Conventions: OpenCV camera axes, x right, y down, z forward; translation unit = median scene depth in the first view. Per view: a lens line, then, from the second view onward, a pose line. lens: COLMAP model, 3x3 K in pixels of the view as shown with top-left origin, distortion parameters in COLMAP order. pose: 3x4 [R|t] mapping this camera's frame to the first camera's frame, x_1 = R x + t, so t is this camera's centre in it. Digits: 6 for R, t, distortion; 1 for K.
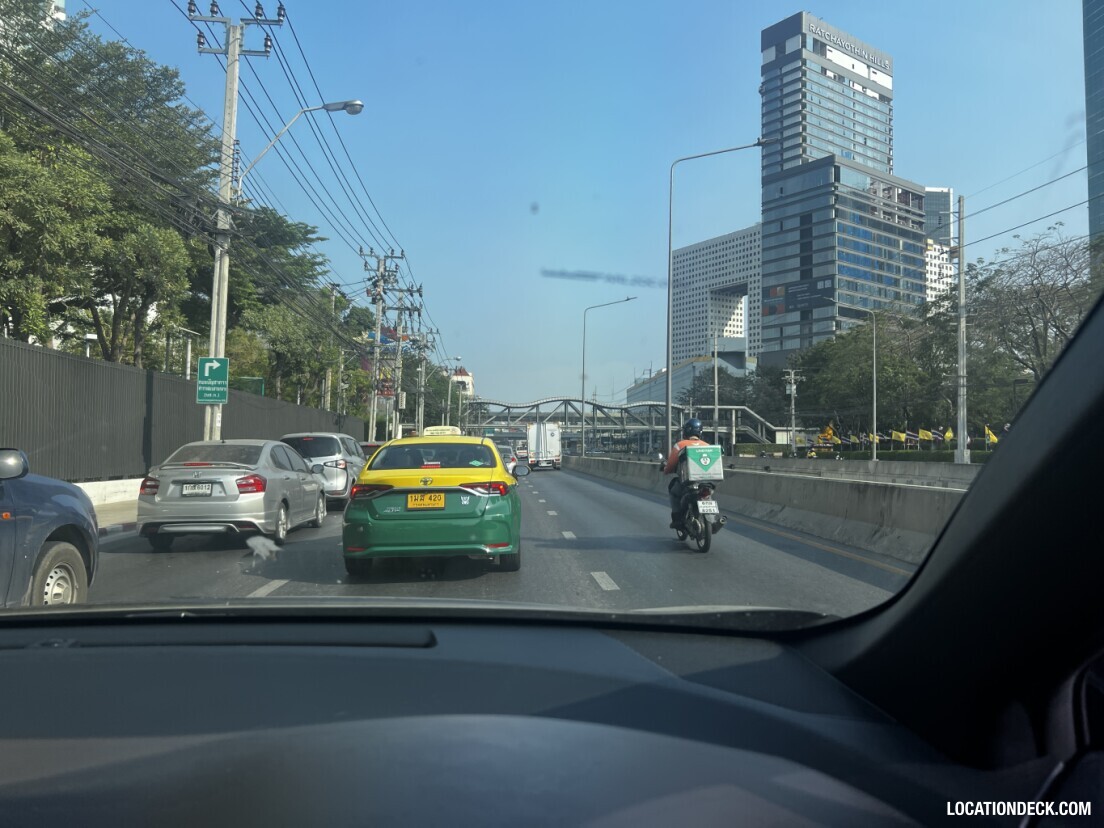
lens RADIAL K [[1096.2, 0, 552.0], [0, 1096.2, 414.0], [0, 0, 1]] dist [0.122027, 0.000422]
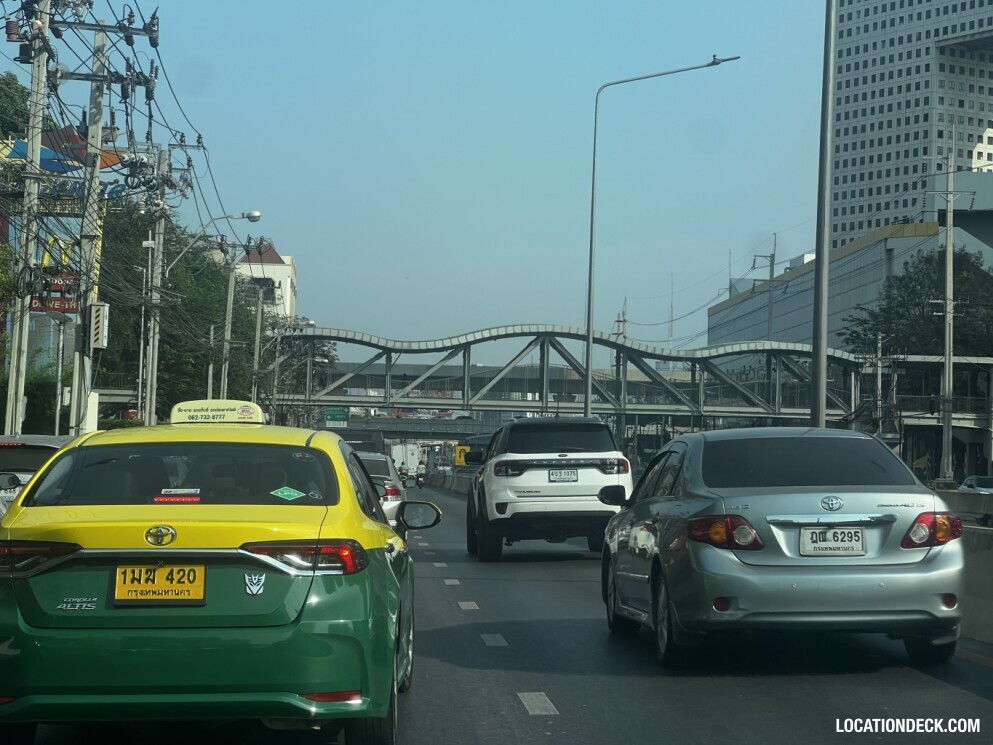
lens RADIAL K [[2186.0, 0, 496.5], [0, 2186.0, 372.5], [0, 0, 1]] dist [0.231369, 0.104729]
pose [[0.999196, 0.018228, 0.035706, -0.029212], [-0.018053, 0.999823, -0.005243, 0.004546], [-0.035795, 0.004594, 0.999349, 0.255586]]
